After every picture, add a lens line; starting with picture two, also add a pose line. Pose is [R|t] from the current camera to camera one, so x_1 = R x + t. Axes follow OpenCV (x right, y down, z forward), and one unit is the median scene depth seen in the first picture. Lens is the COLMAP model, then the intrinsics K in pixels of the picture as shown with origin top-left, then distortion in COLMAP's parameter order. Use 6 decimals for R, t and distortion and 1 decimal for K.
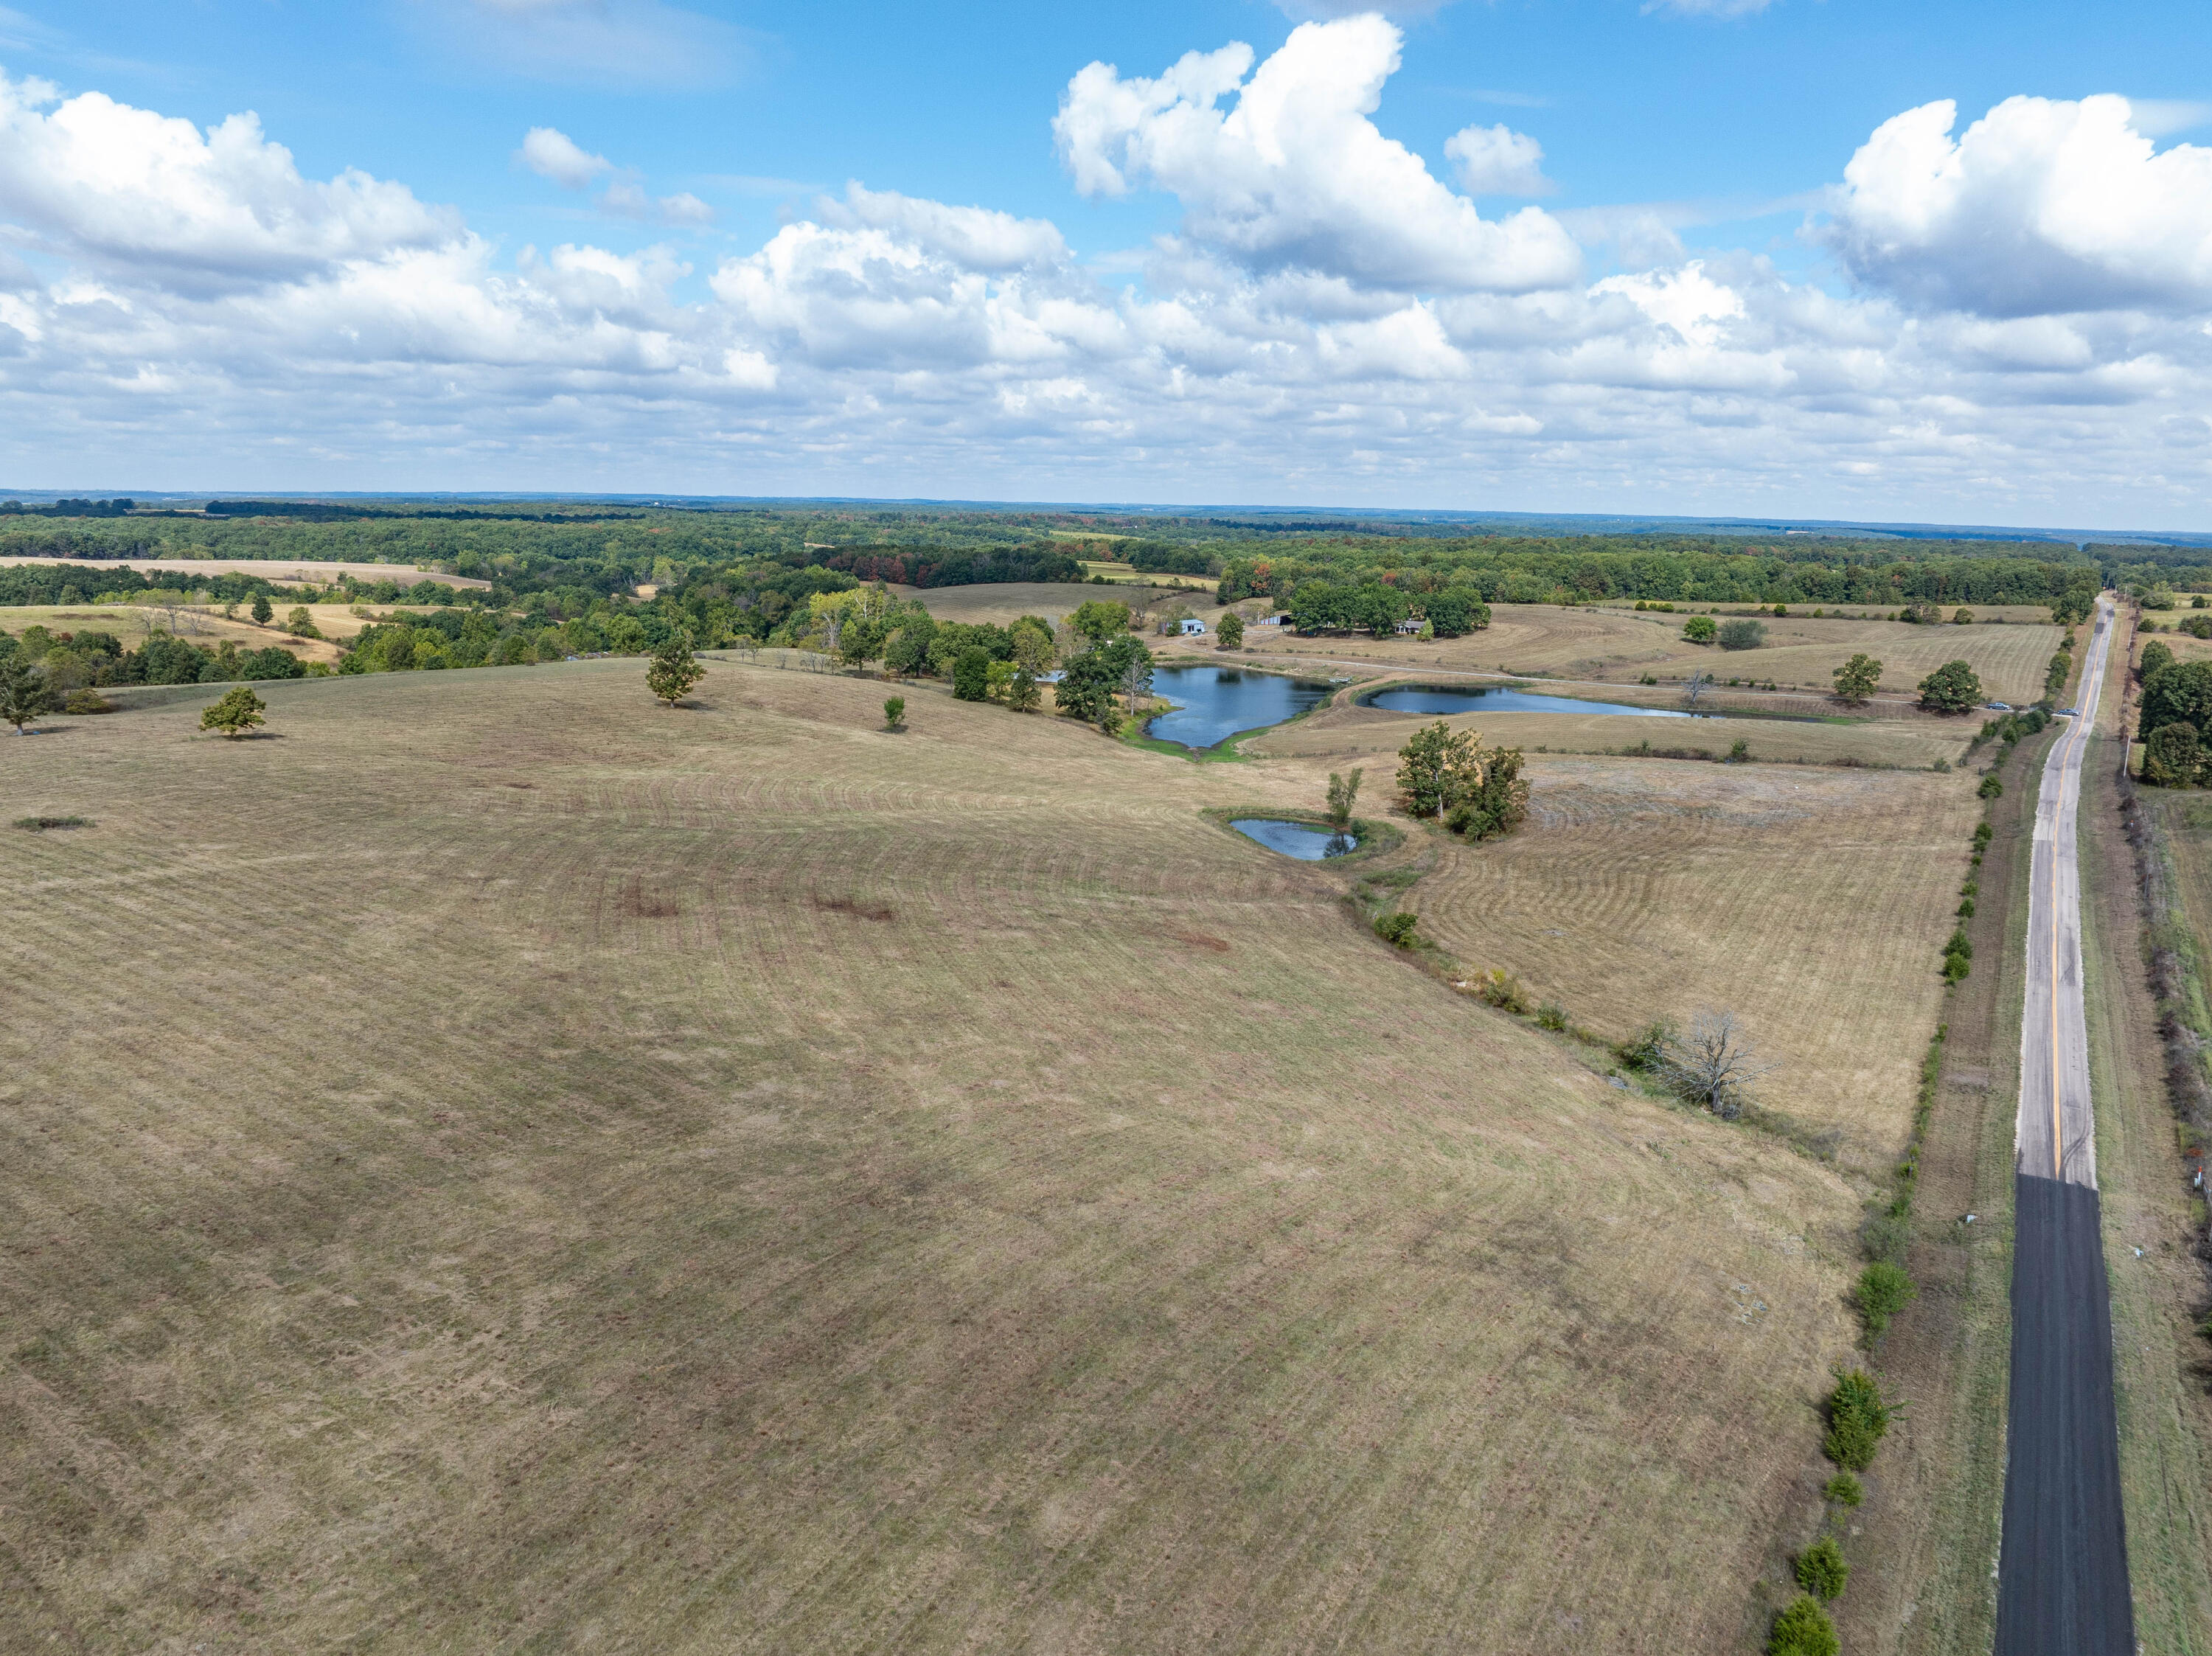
lens RADIAL K [[1539.8, 0, 1117.6], [0, 1539.8, 818.4], [0, 0, 1]] dist [-0.036638, 0.002135]
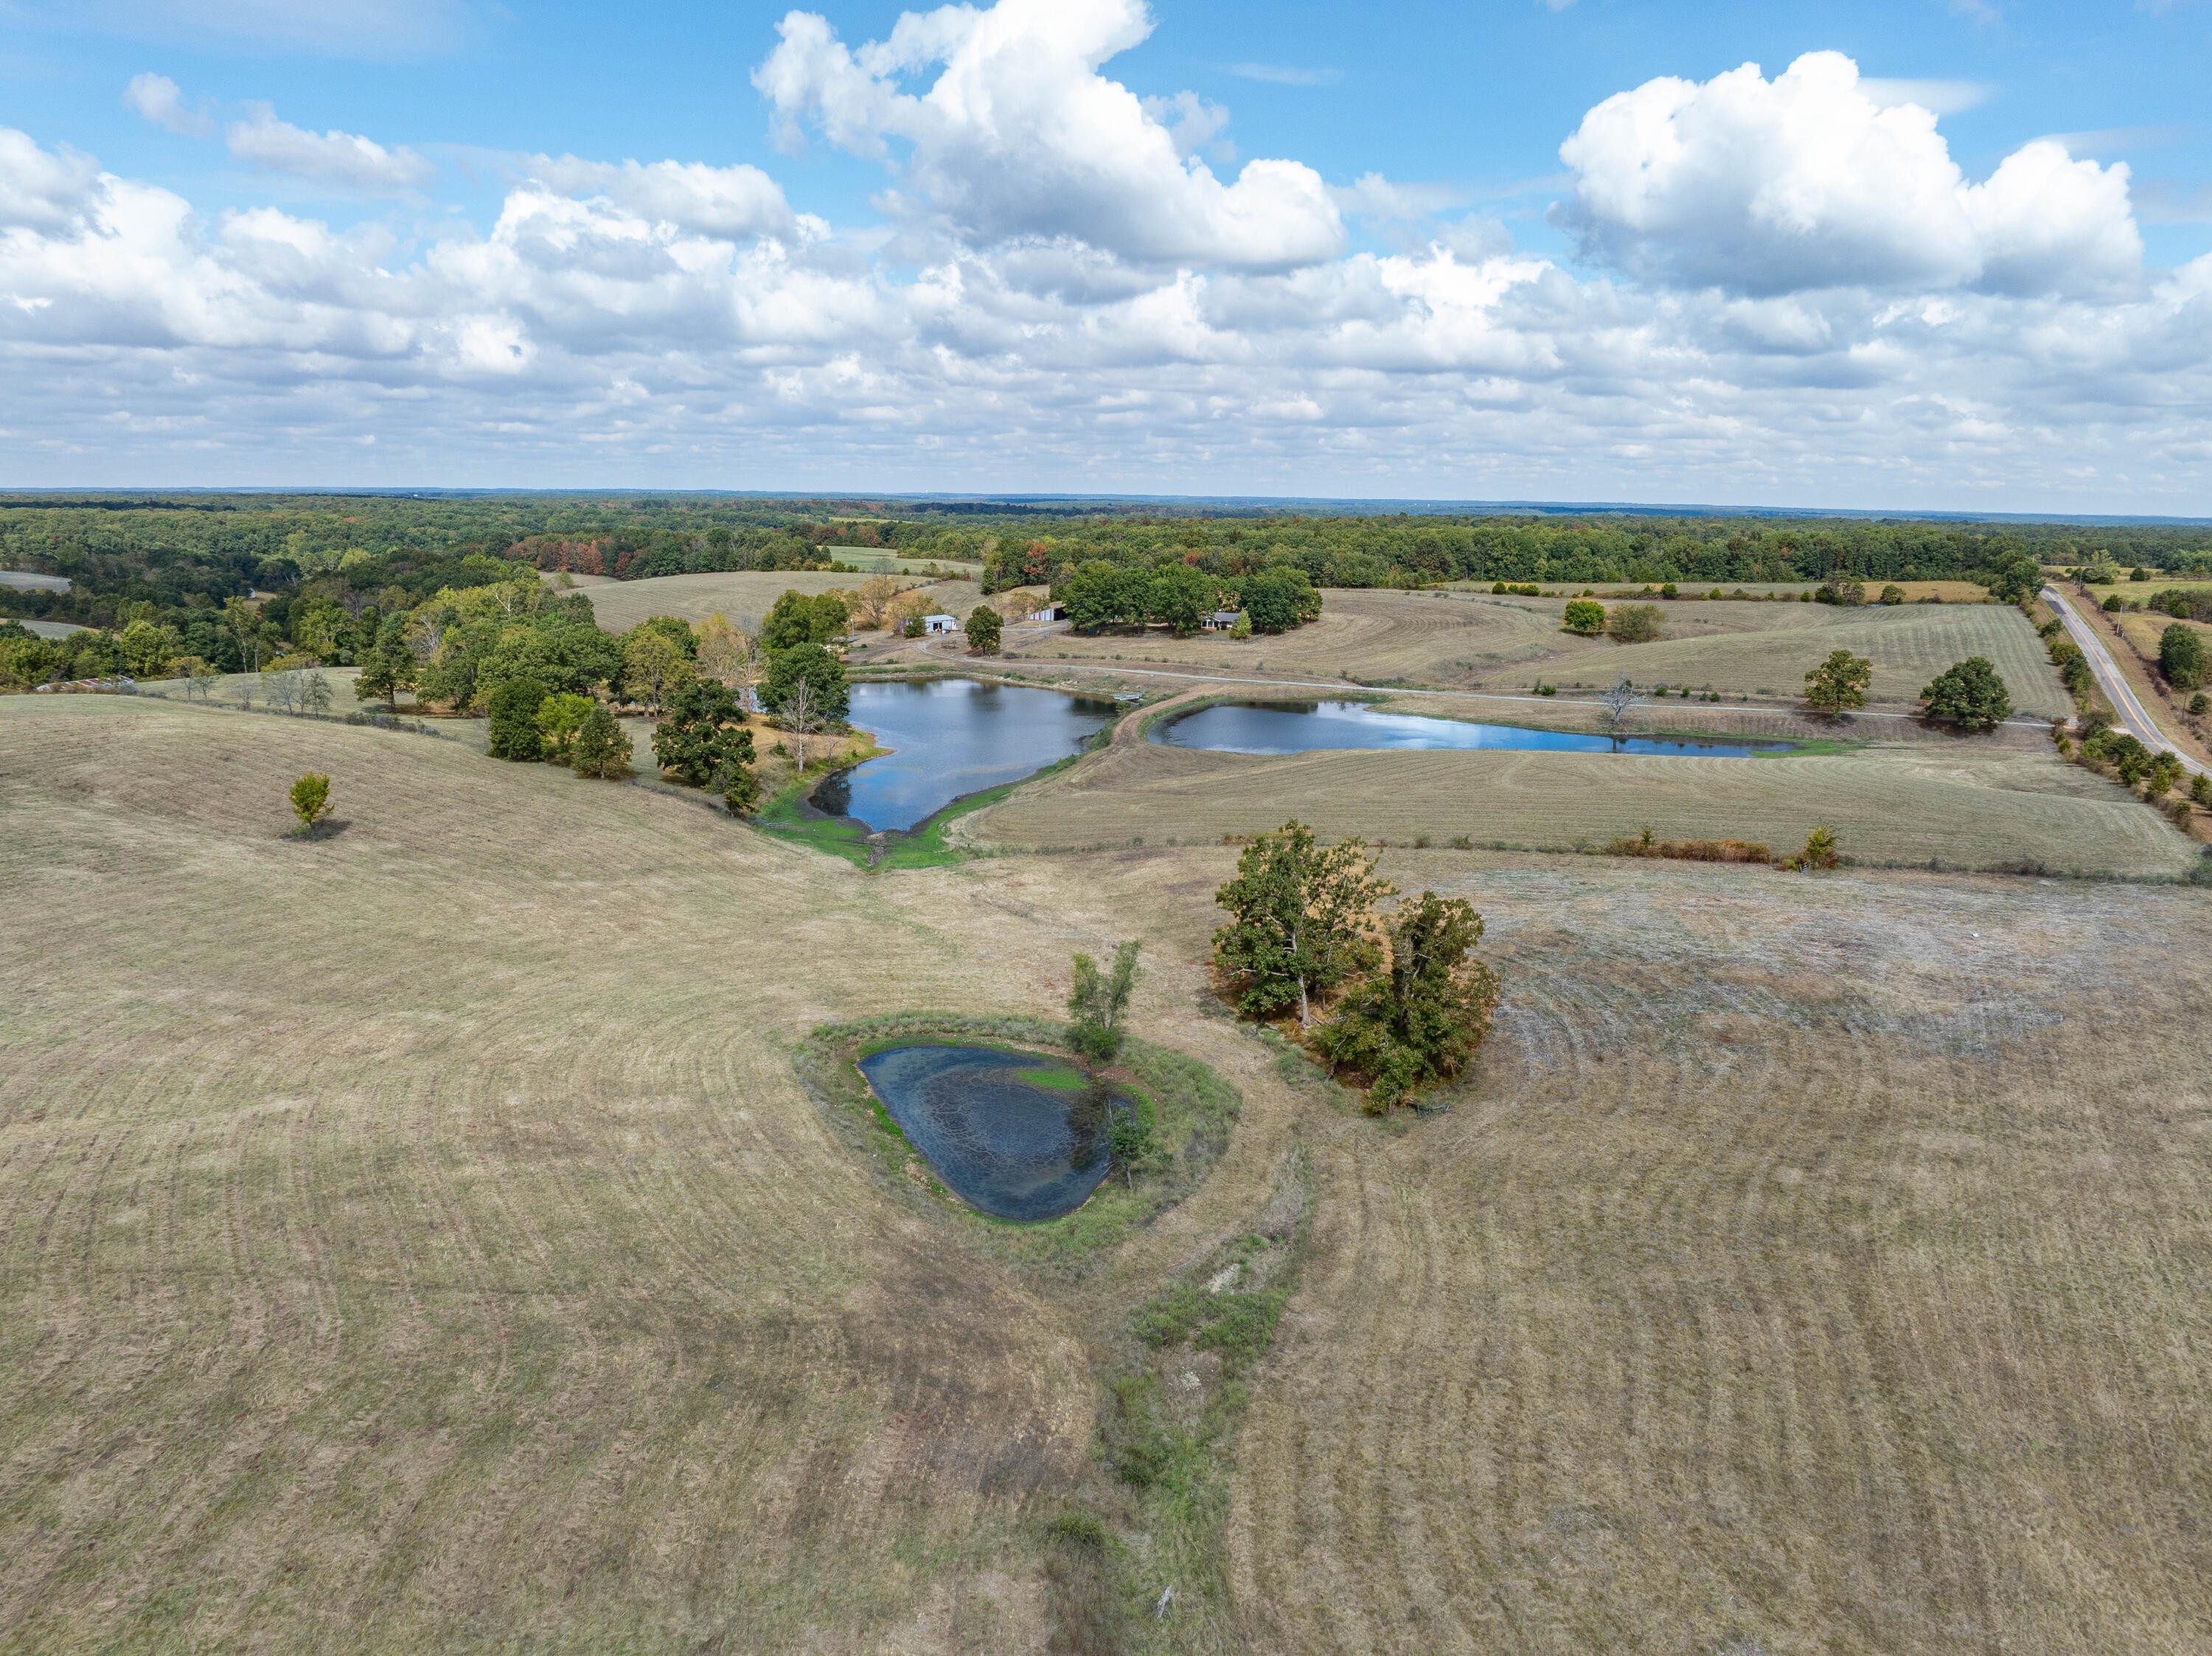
lens RADIAL K [[1539.8, 0, 1101.9], [0, 1539.8, 822.8], [0, 0, 1]] dist [-0.036638, 0.002135]
pose [[0.993404, -0.031200, 0.110336, 0.047563], [0.030155, 0.999483, 0.011123, -0.036739], [-0.110626, -0.007722, 0.993832, 0.263290]]
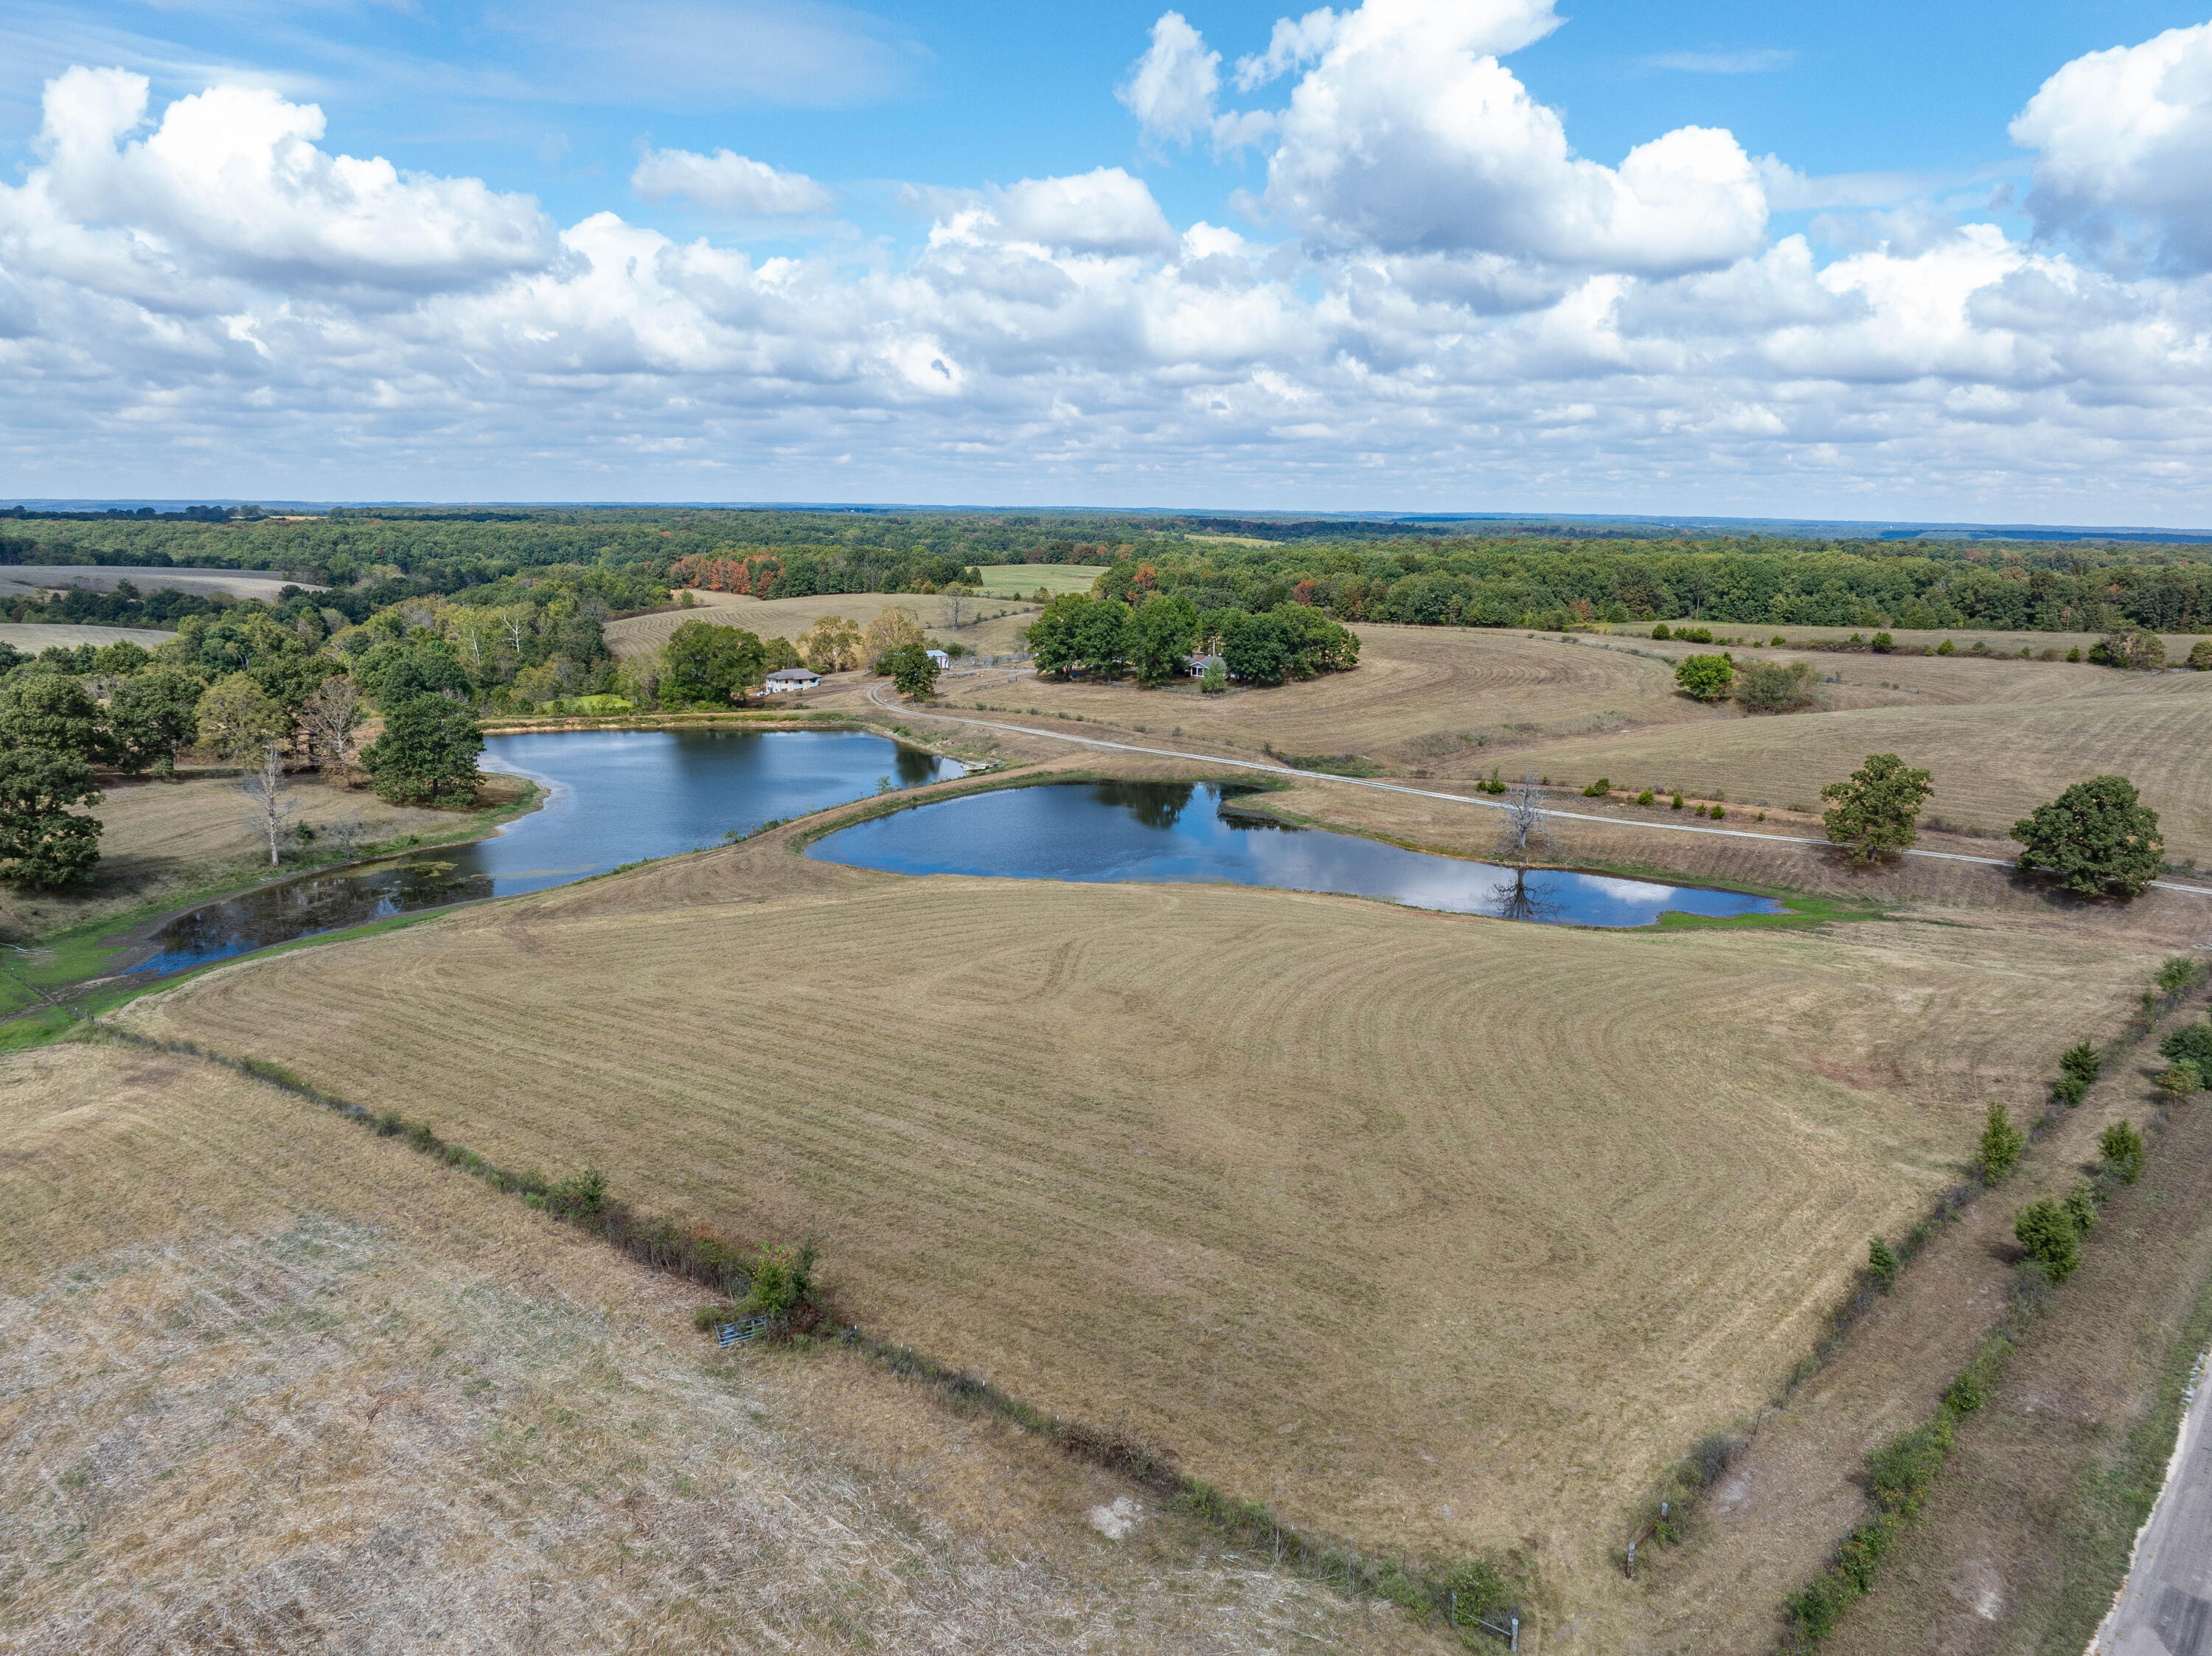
lens RADIAL K [[1539.8, 0, 1115.4], [0, 1539.8, 814.4], [0, 0, 1]] dist [-0.036638, 0.002135]
pose [[0.987016, 0.025198, -0.158630, 0.271522], [-0.026436, 0.999634, -0.005701, -0.066281], [0.158429, 0.009820, 0.987322, 0.418290]]
